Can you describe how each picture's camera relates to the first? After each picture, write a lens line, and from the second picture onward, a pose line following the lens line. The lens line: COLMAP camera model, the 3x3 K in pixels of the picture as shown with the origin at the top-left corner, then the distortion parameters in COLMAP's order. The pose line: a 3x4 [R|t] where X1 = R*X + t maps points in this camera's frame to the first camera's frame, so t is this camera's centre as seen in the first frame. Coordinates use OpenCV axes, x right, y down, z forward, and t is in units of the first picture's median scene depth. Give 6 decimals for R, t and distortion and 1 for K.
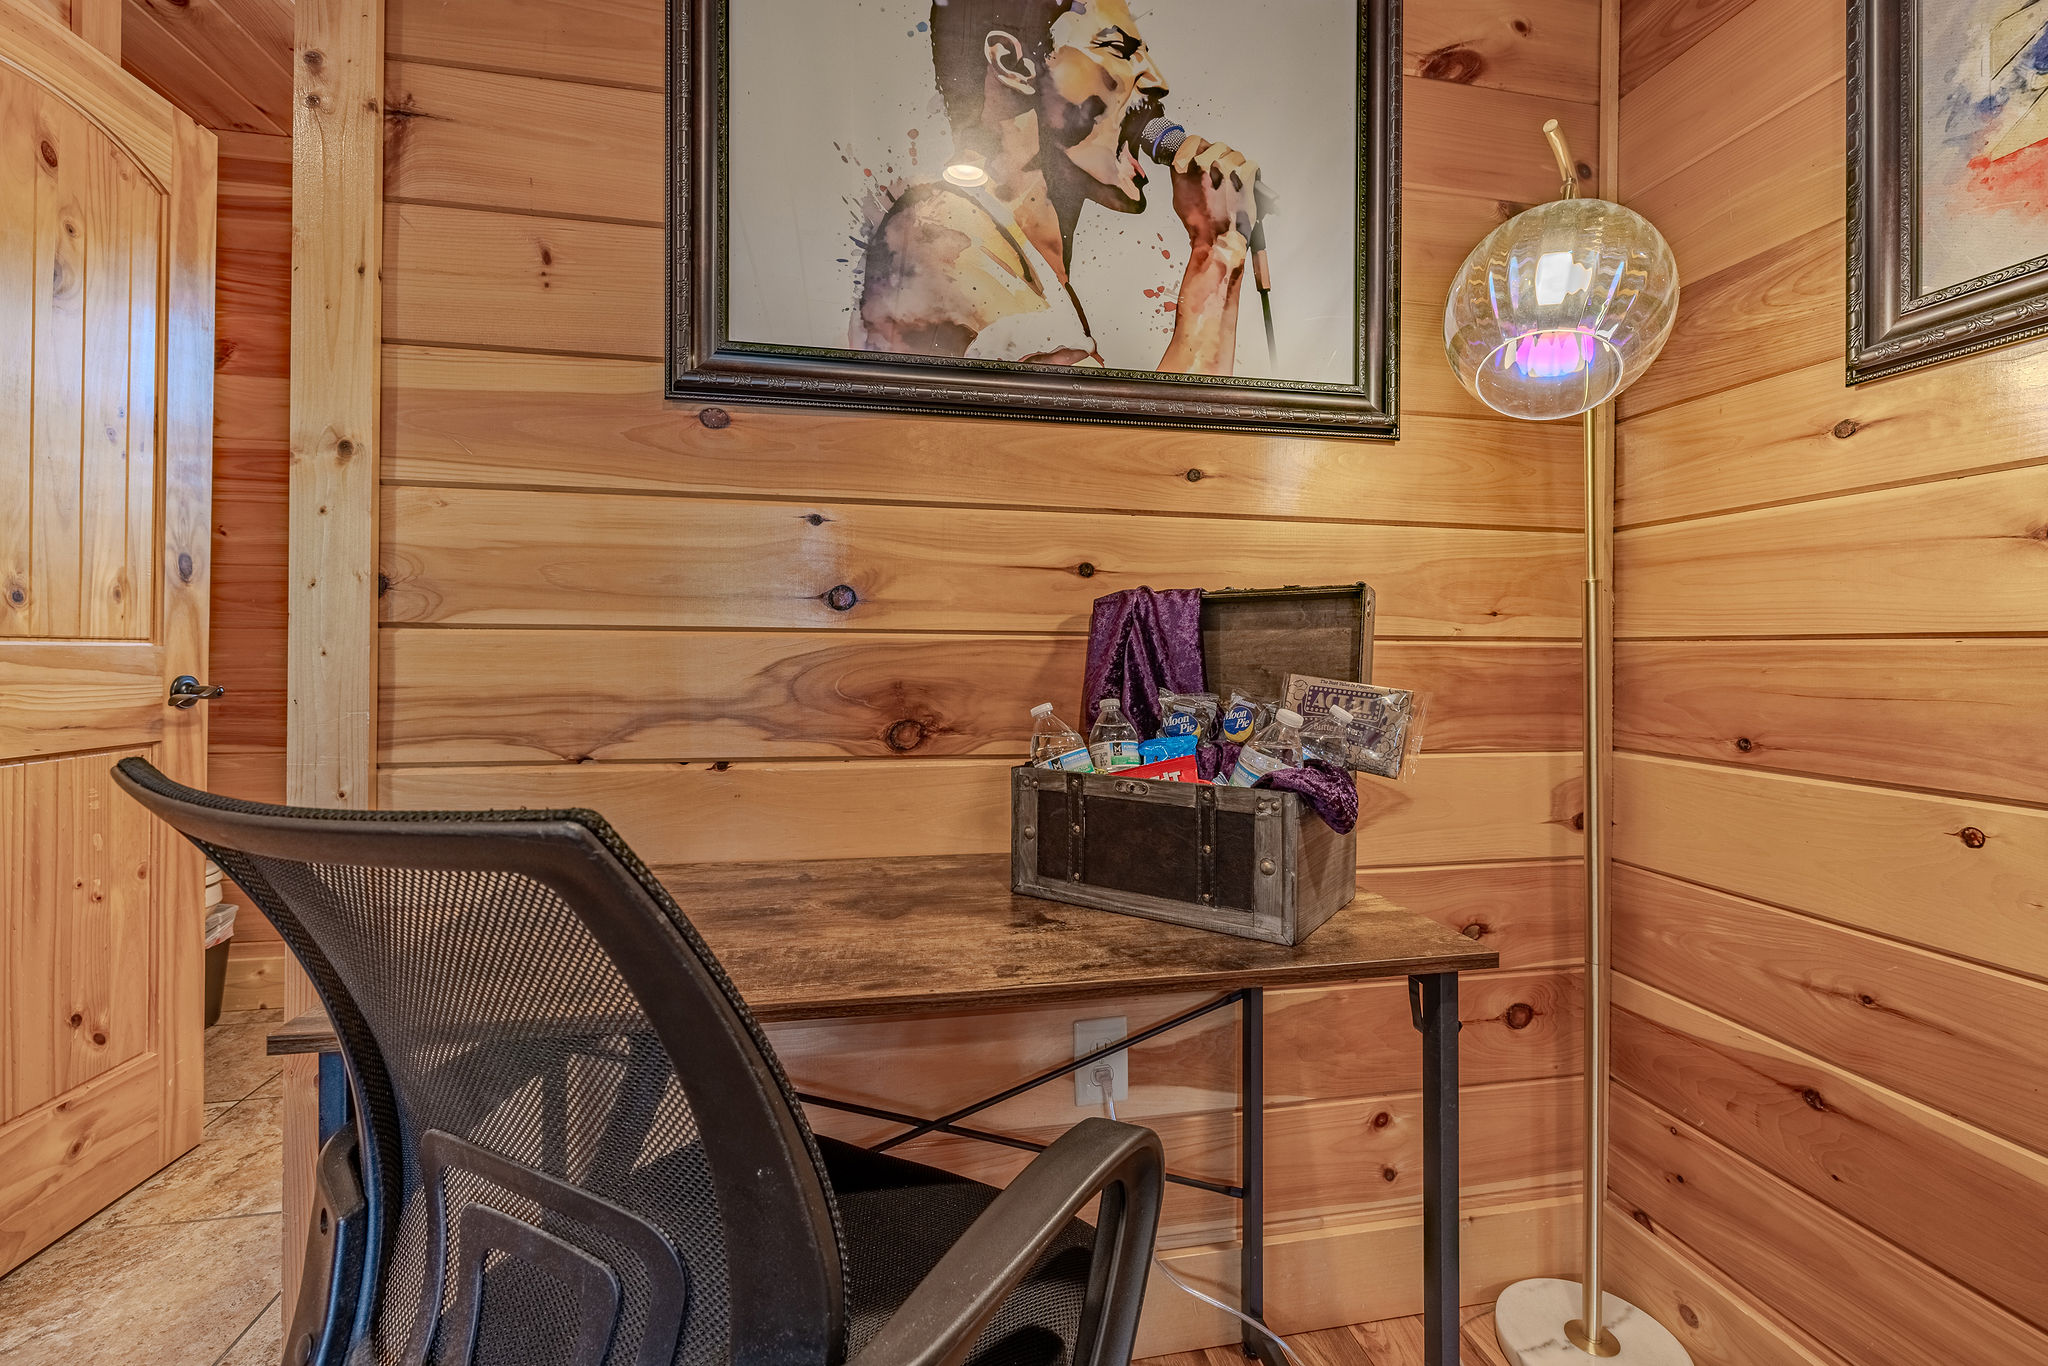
lens RADIAL K [[853.7, 0, 1073.7], [0, 853.7, 649.4], [0, 0, 1]] dist [-0.000604, 0.000016]
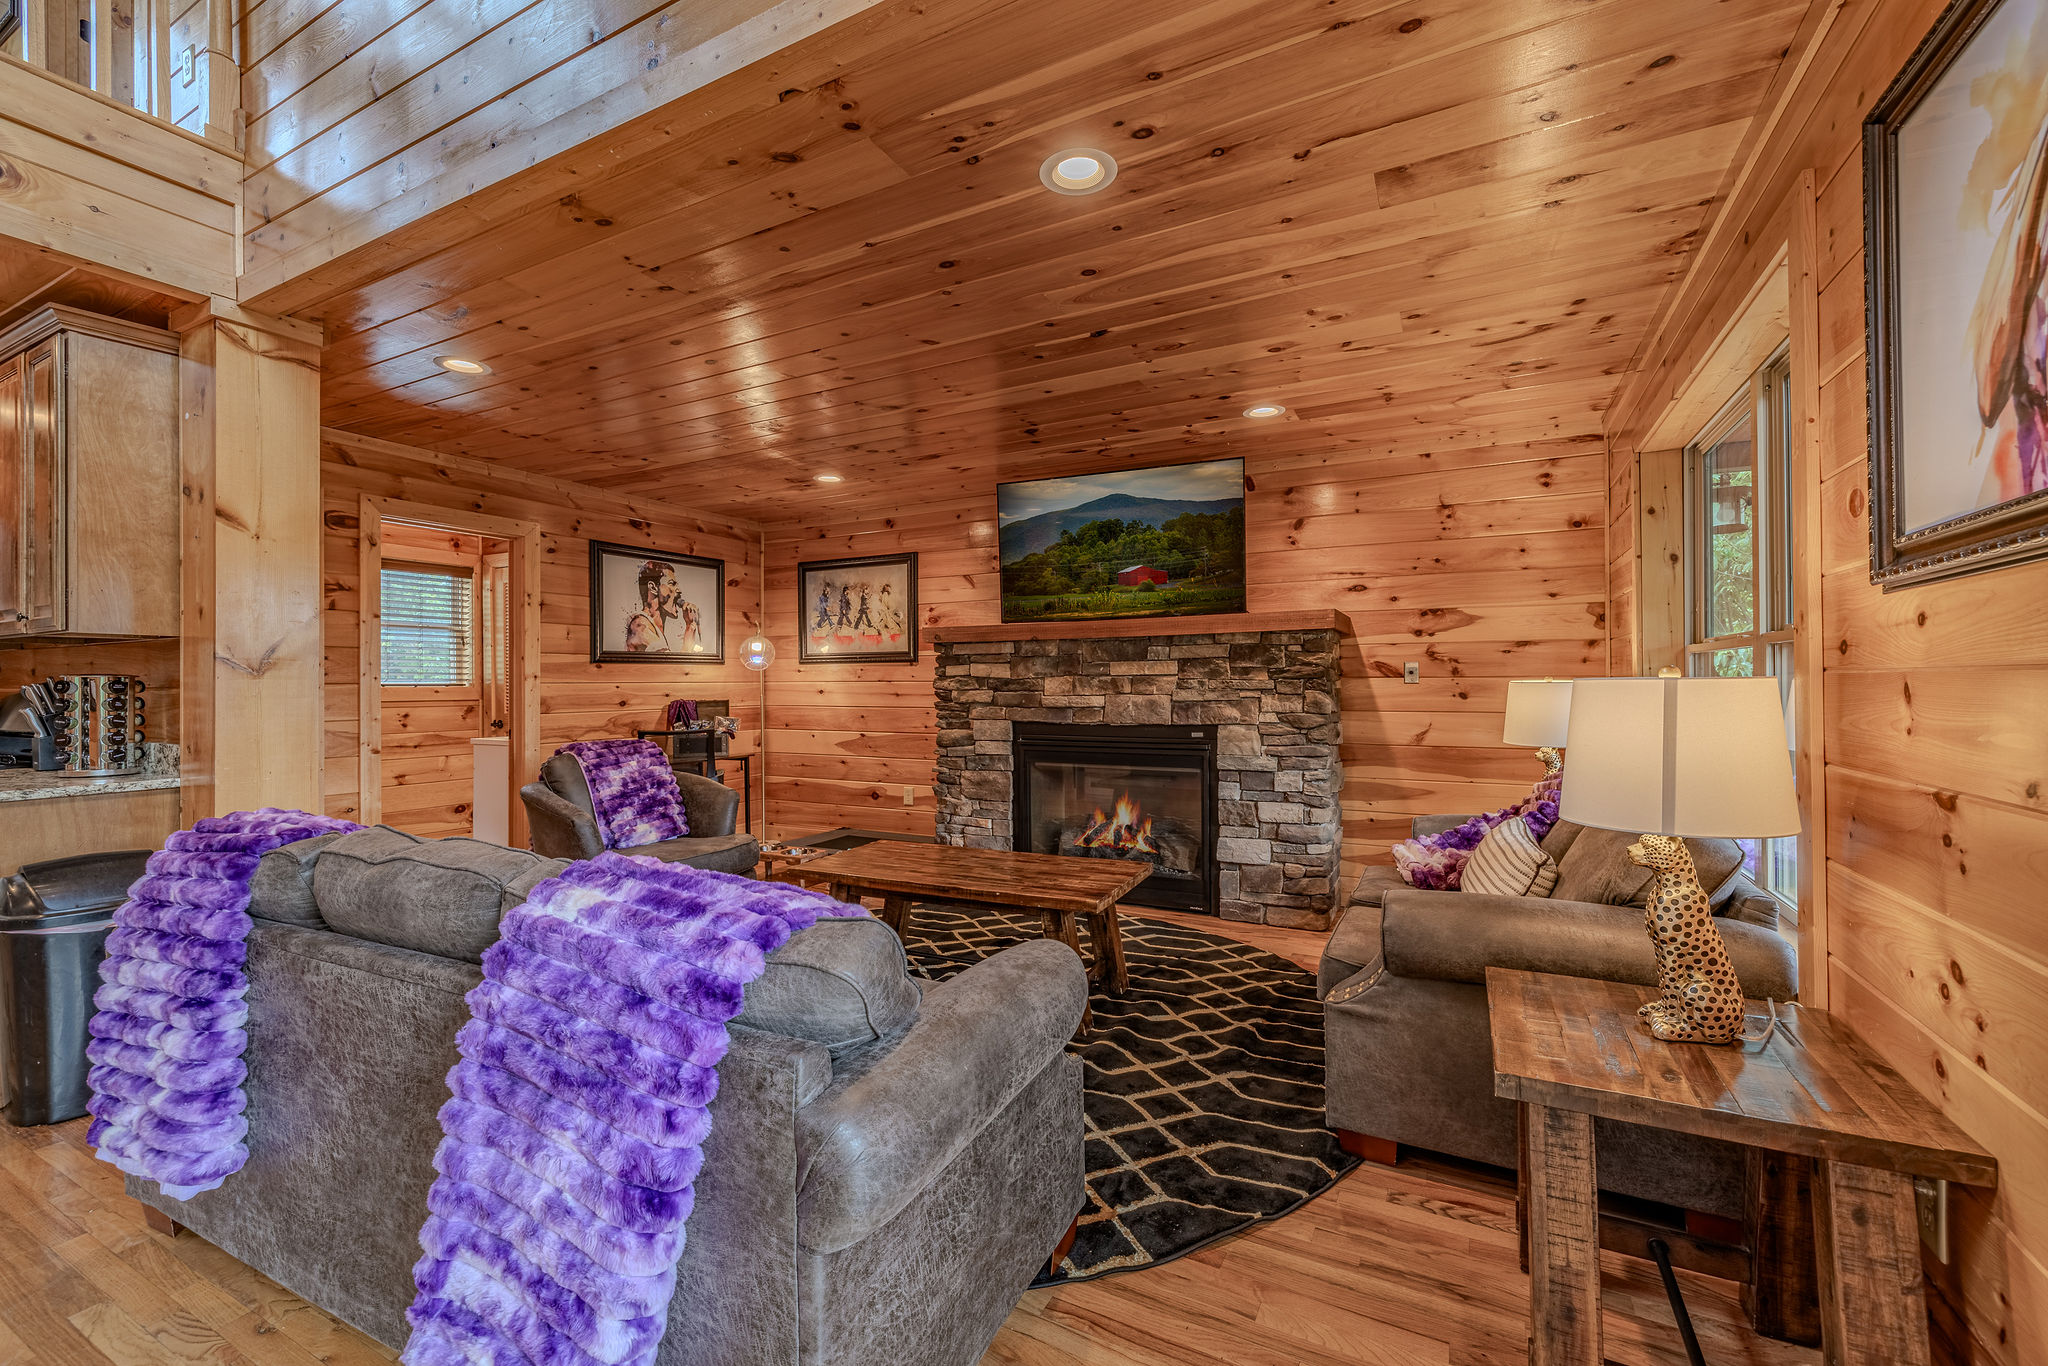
lens RADIAL K [[853.7, 0, 1019.4], [0, 853.7, 683.7], [0, 0, 1]] dist [-0.000604, 0.000016]
pose [[0.633770, -0.013493, 0.773404, -2.354160], [0.012563, 0.999896, 0.007150, -0.165323], [-0.773420, 0.005185, 0.633873, -3.413902]]
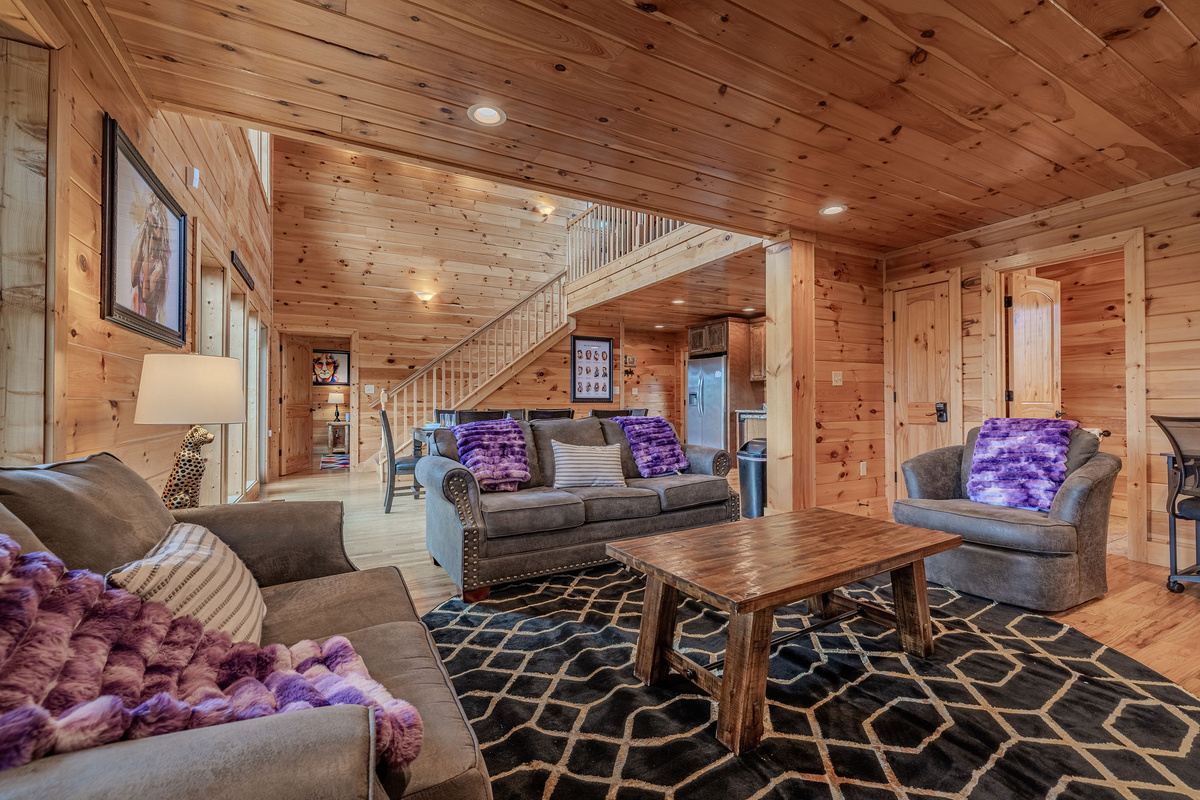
lens RADIAL K [[500.2, 0, 600.0], [0, 500.2, 400.8], [0, 0, 1]] dist [-0.000604, 0.000016]
pose [[0.287700, -0.017611, -0.957559, 0.970025], [0.006281, 0.999844, -0.016501, 0.011082], [0.957700, -0.001267, 0.287766, -2.601654]]
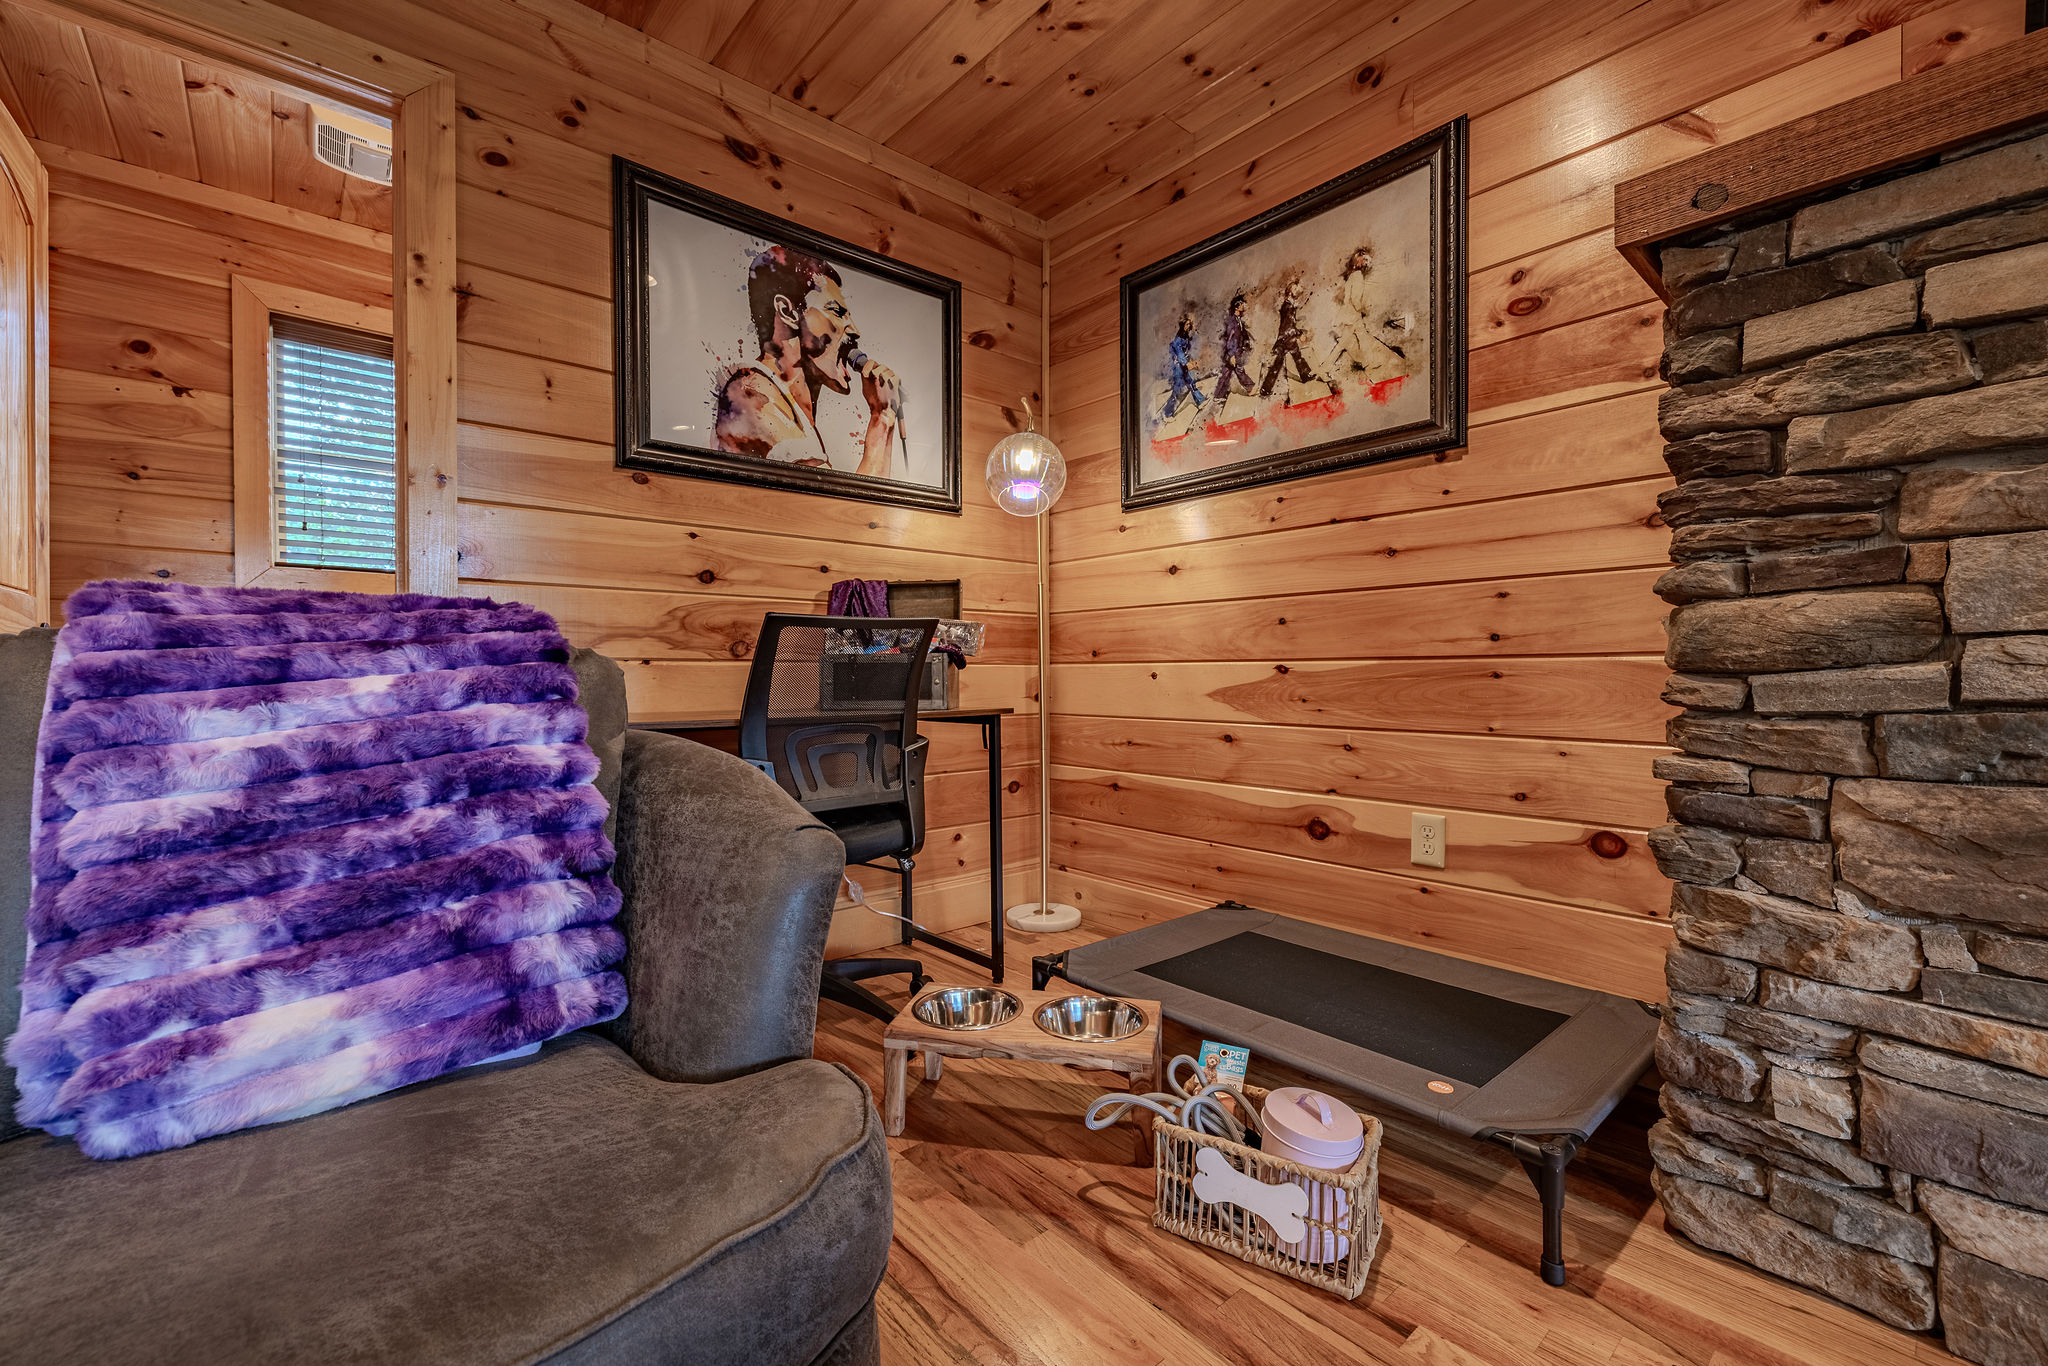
lens RADIAL K [[853.7, 0, 1019.2], [0, 853.7, 683.8], [0, 0, 1]] dist [-0.000604, 0.000016]
pose [[0.871982, -0.015489, 0.489292, -0.569439], [0.010592, 0.999862, 0.012775, 0.154702], [-0.489423, -0.005956, 0.872026, -0.973299]]
